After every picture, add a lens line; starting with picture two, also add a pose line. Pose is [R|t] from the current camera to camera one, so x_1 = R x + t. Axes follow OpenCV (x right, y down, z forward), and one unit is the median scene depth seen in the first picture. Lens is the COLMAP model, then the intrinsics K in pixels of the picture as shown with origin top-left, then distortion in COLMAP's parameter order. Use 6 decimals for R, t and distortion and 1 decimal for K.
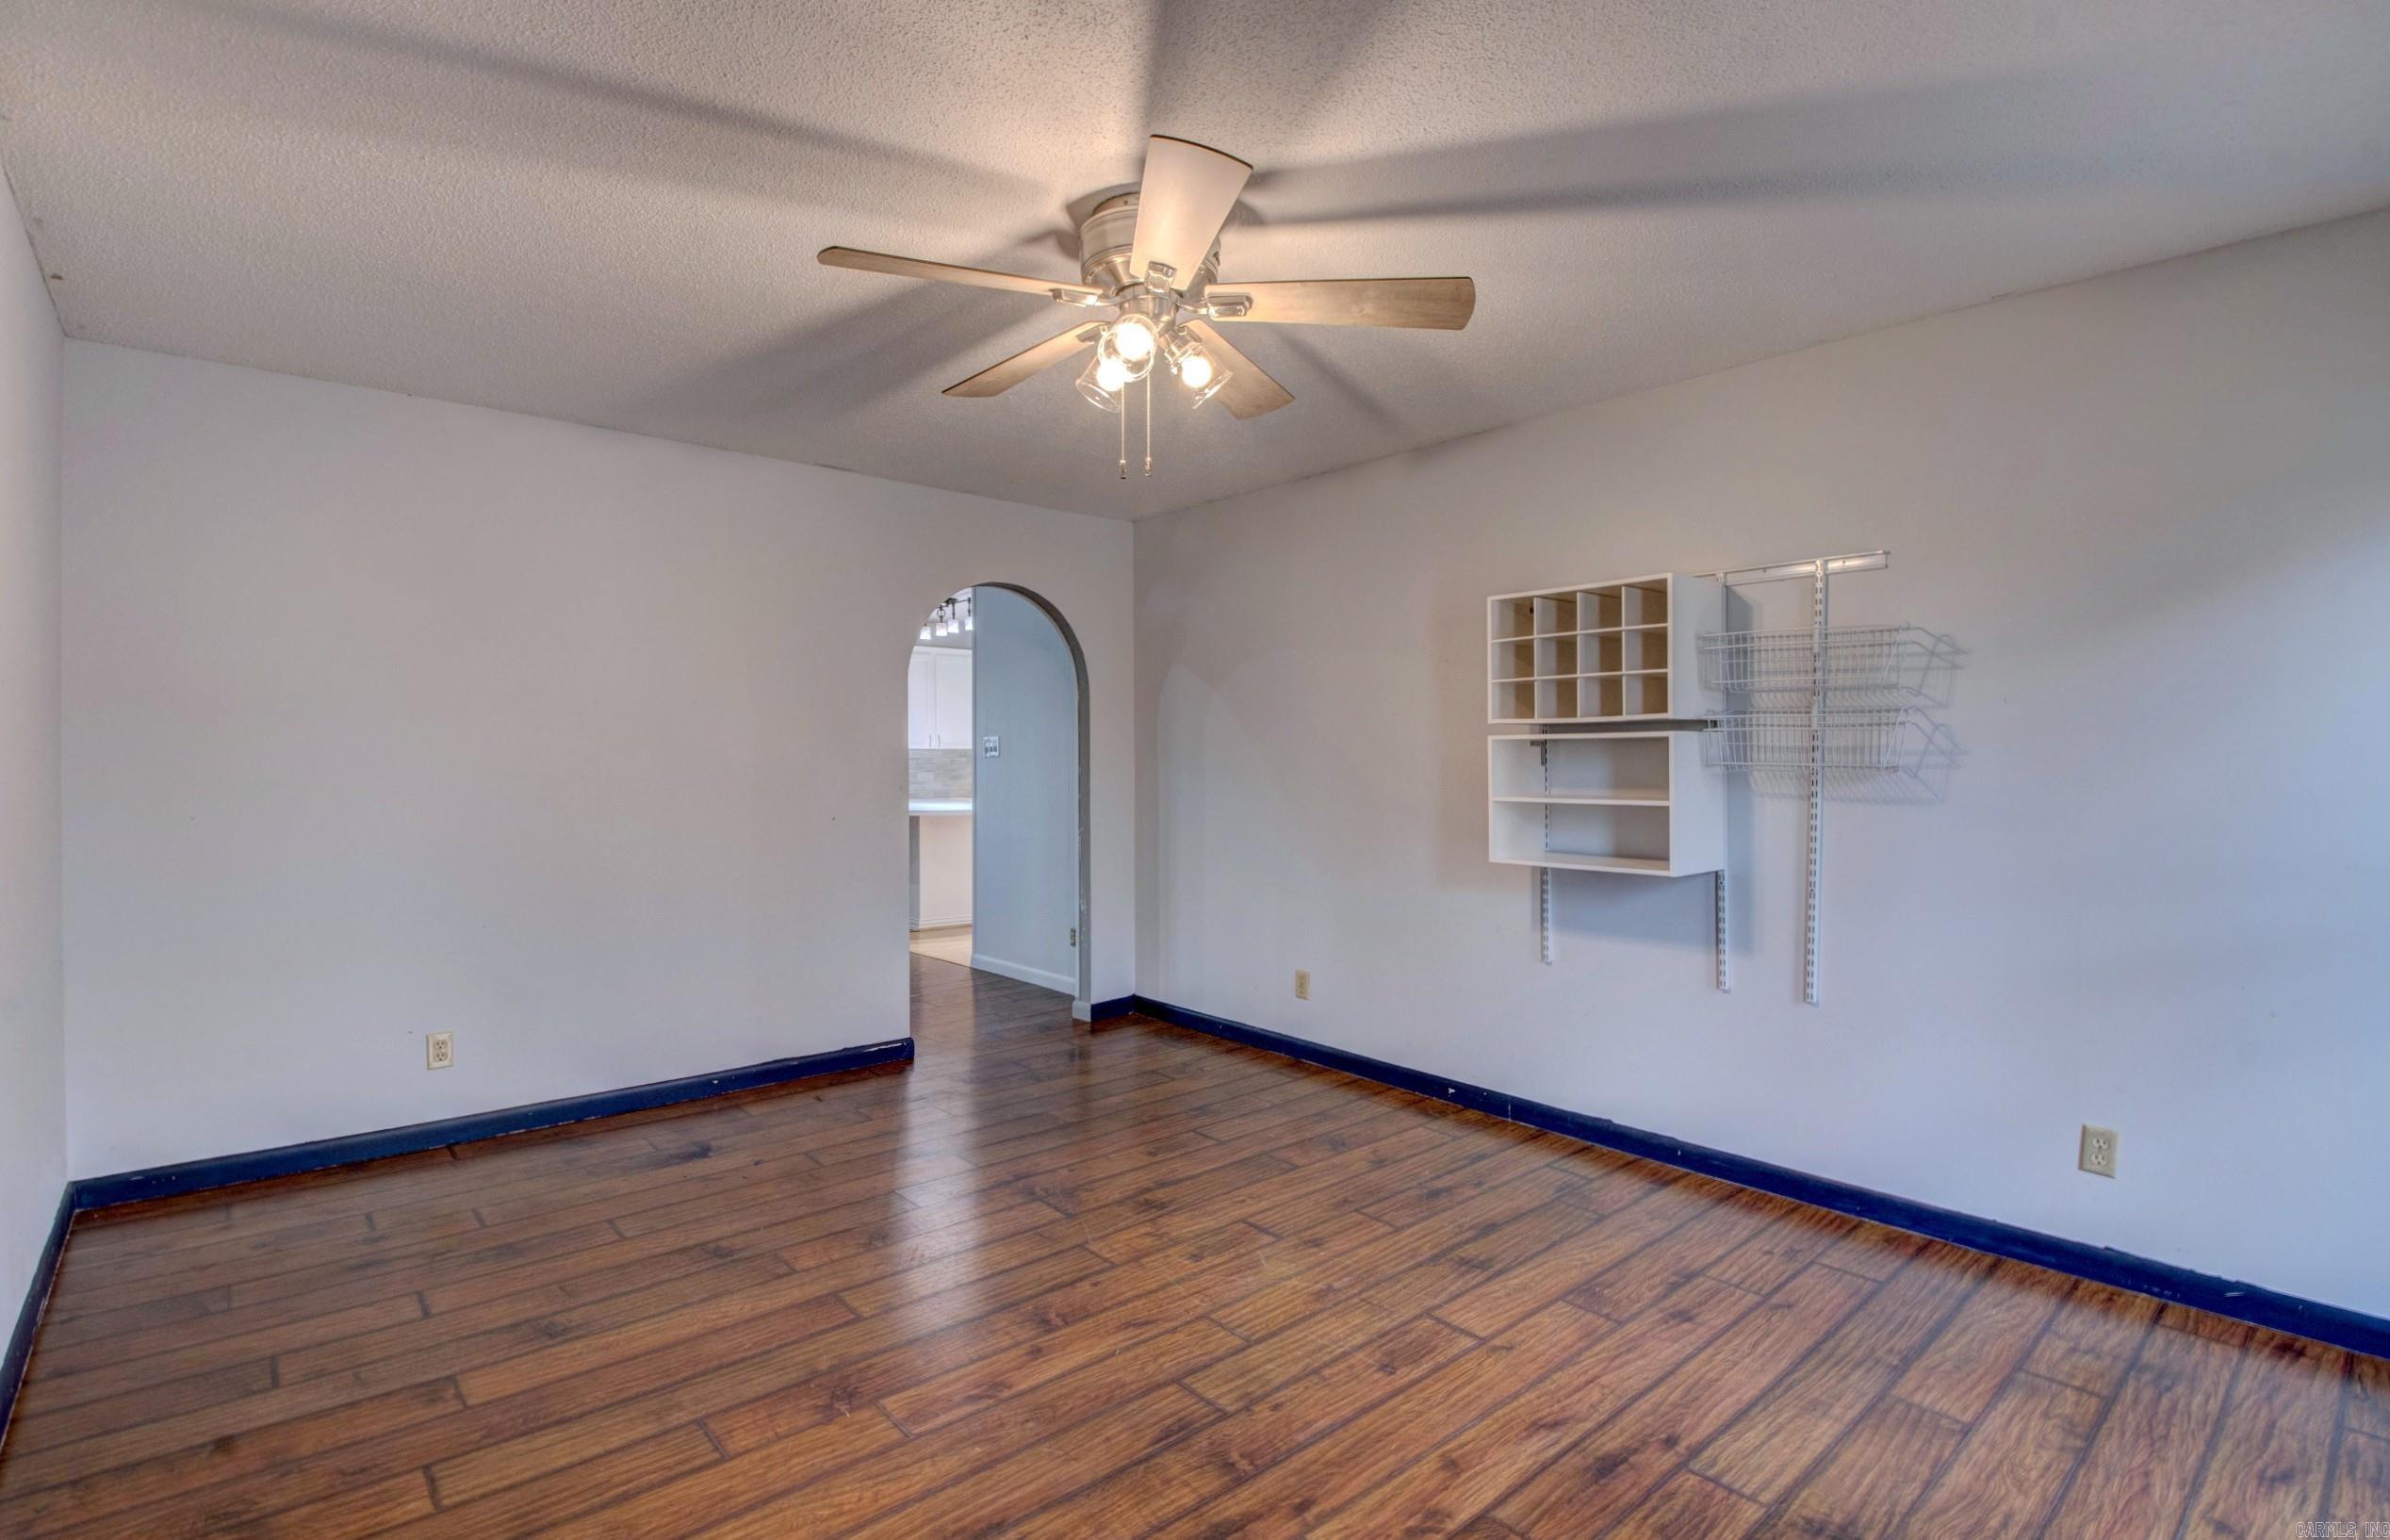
lens RADIAL K [[1113.1, 0, 1200.3], [0, 1113.1, 776.5], [0, 0, 1]] dist [0.011724, -0.022612]
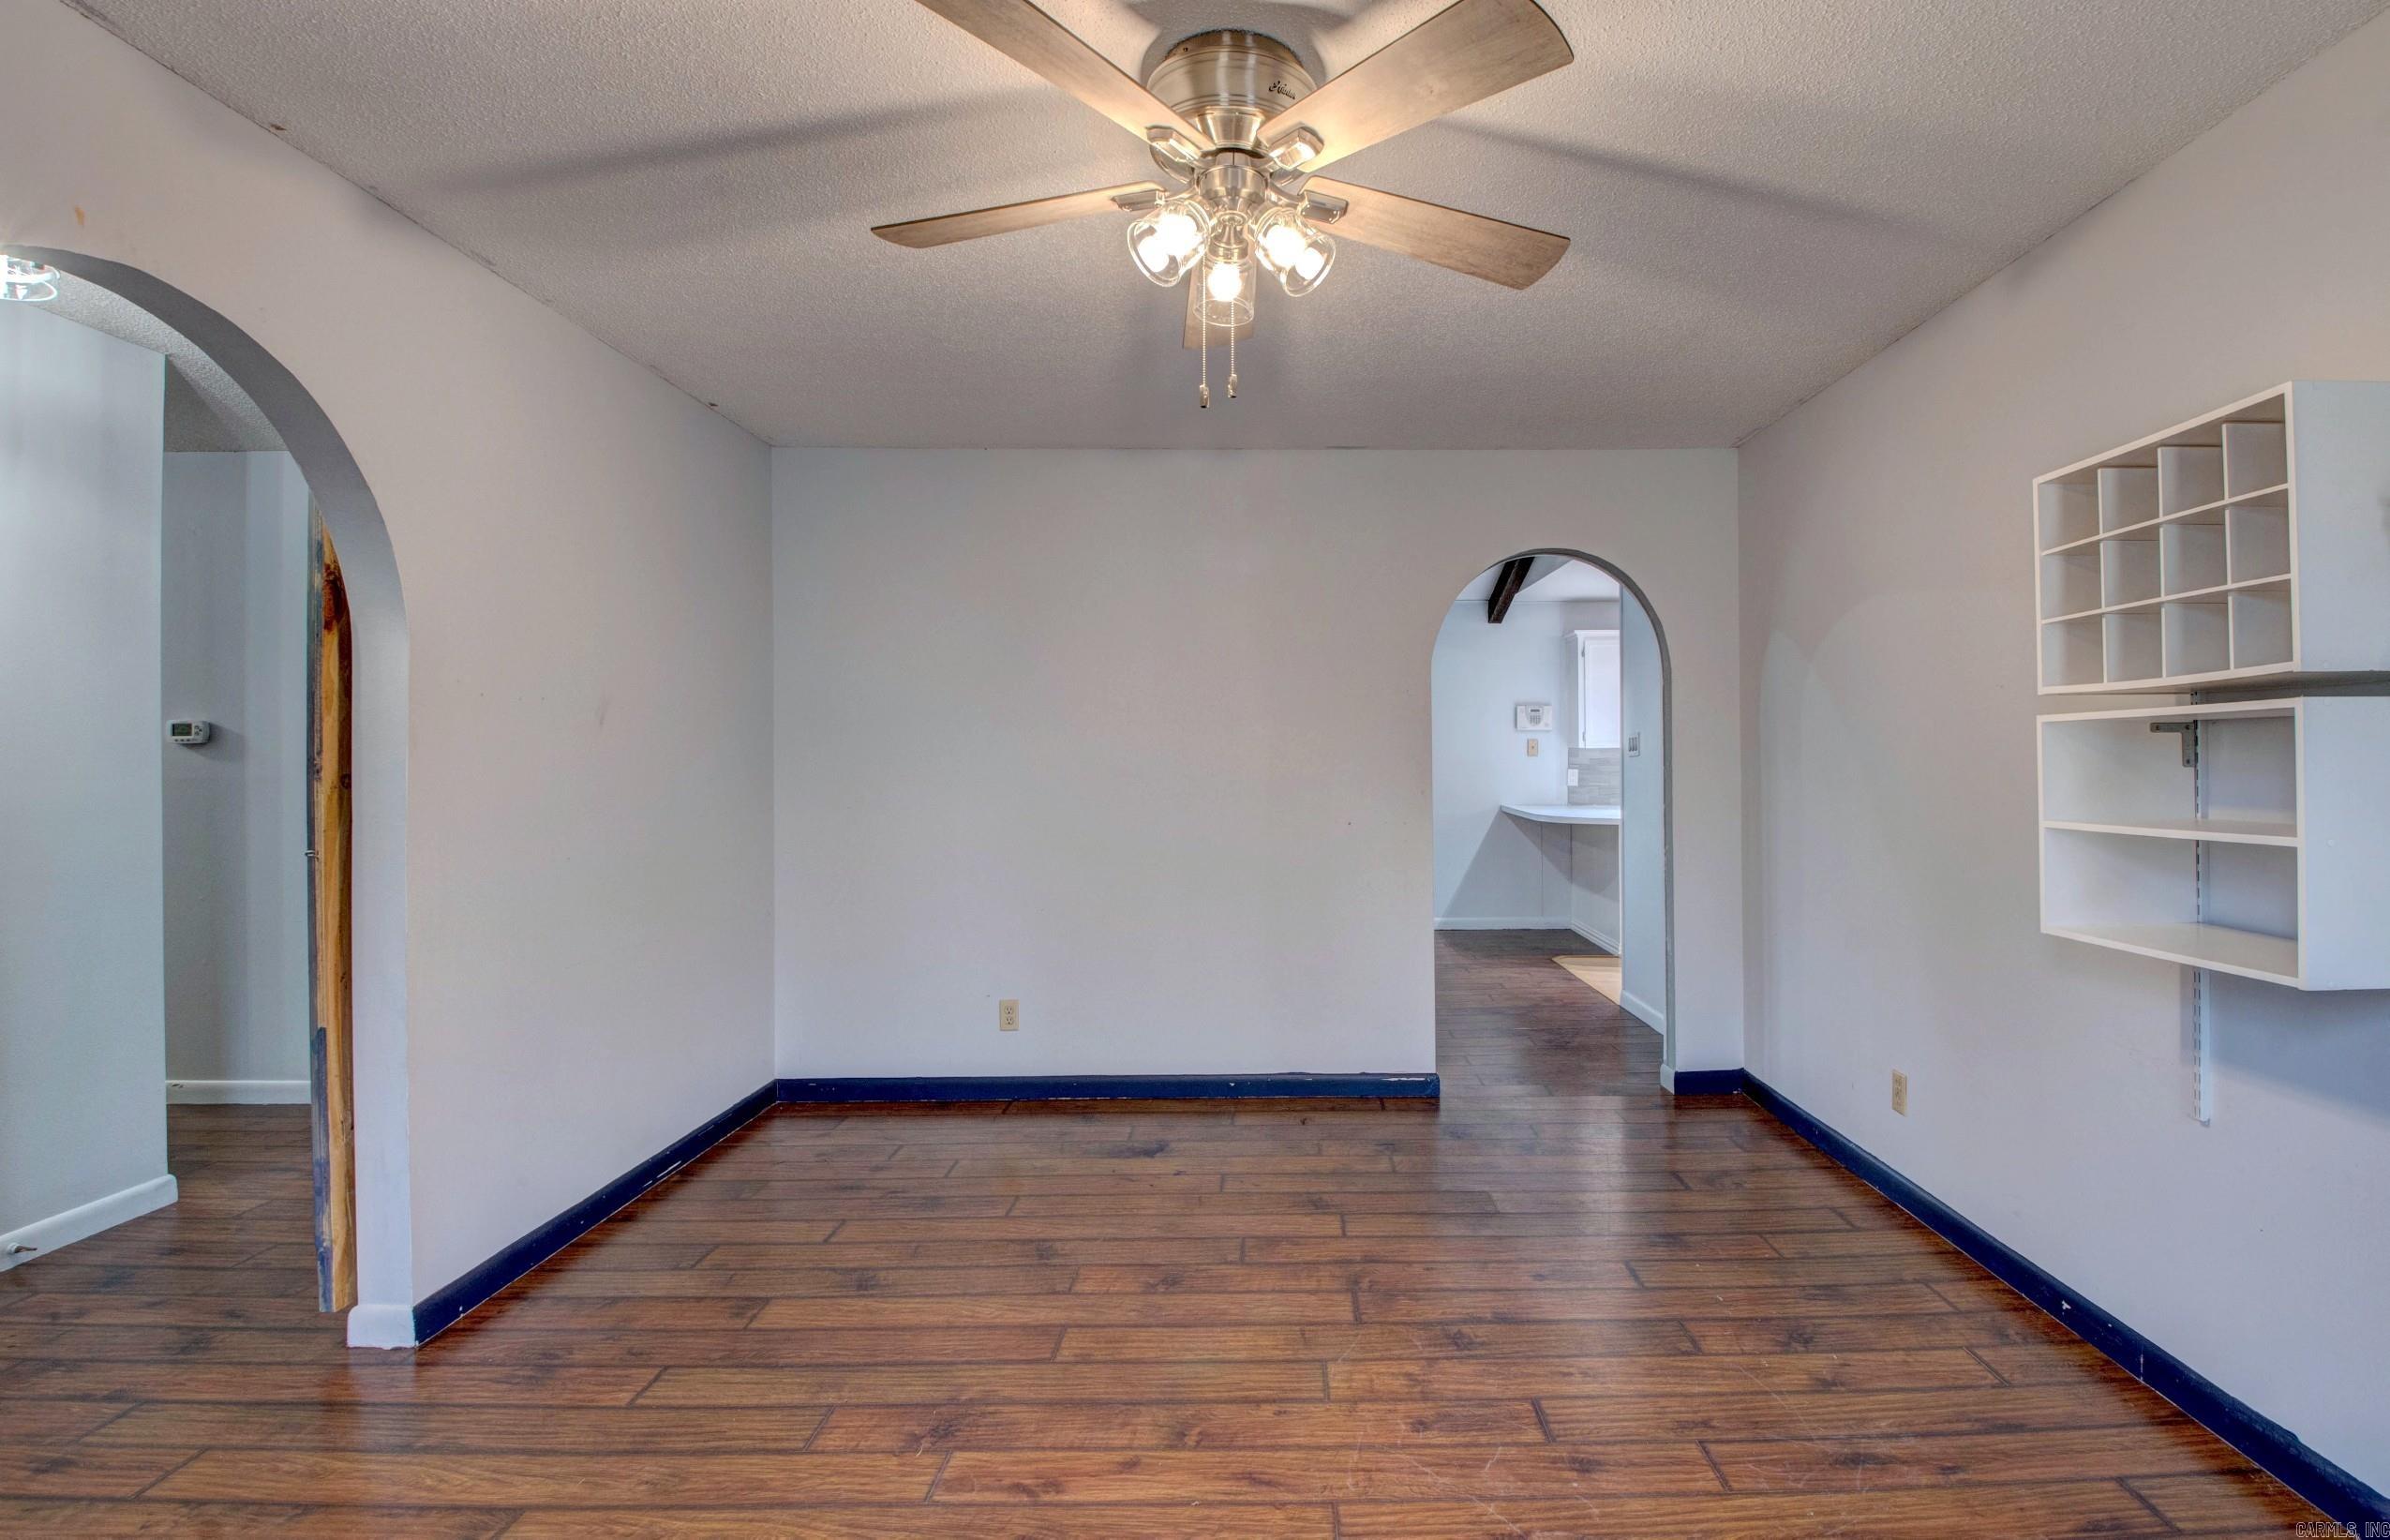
lens RADIAL K [[1202.9, 0, 1288.8], [0, 1202.9, 760.7], [0, 0, 1]] dist [0.002563, -0.014292]
pose [[0.767244, -0.001893, -0.641352, 0.366761], [-0.008724, 0.999872, -0.013388, -0.001181], [0.641296, 0.015867, 0.767130, 0.263178]]
